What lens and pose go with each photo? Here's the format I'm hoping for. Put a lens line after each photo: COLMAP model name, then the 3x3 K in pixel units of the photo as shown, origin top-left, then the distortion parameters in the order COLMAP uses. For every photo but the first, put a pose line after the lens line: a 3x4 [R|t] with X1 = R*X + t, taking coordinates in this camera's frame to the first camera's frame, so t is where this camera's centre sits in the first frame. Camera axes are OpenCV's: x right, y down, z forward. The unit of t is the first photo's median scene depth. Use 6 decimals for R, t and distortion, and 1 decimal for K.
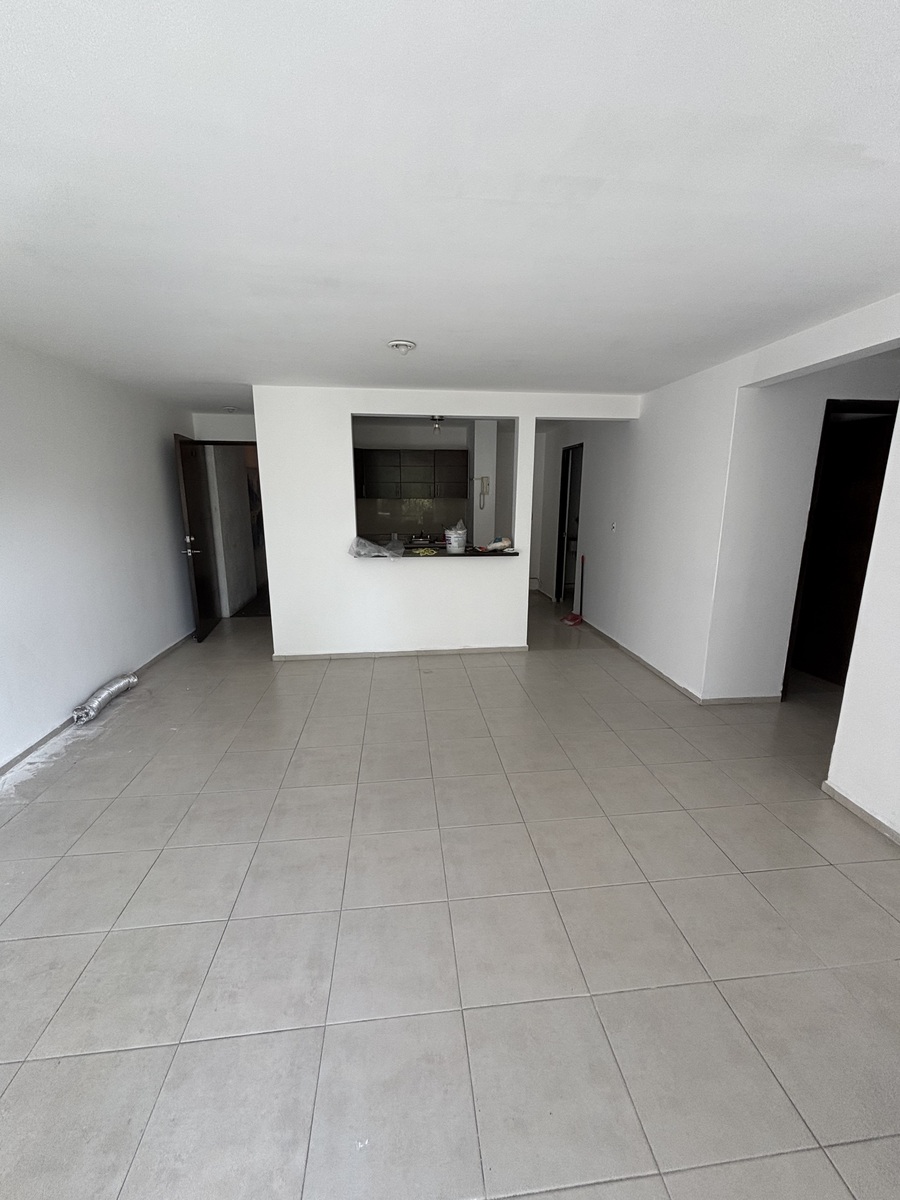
lens RADIAL K [[482.1, 0, 450.0], [0, 482.1, 600.0], [0, 0, 1]] dist [0.027524, -0.000002]
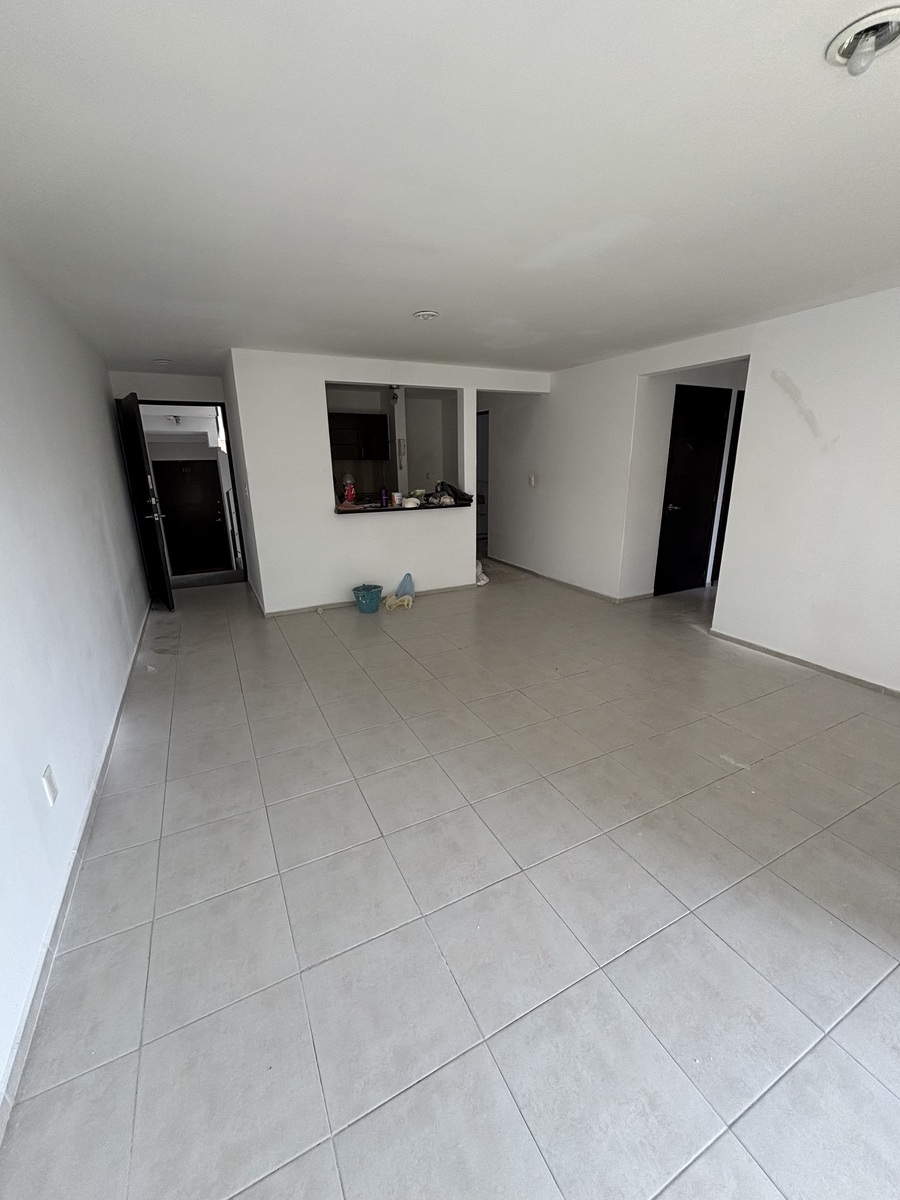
lens RADIAL K [[482.1, 0, 450.0], [0, 482.1, 600.0], [0, 0, 1]] dist [0.027524, -0.000002]
pose [[0.934875, -0.116796, 0.335214, -0.346637], [0.094191, 0.992090, 0.082978, 0.038102], [-0.342254, -0.046000, 0.938481, -0.135548]]
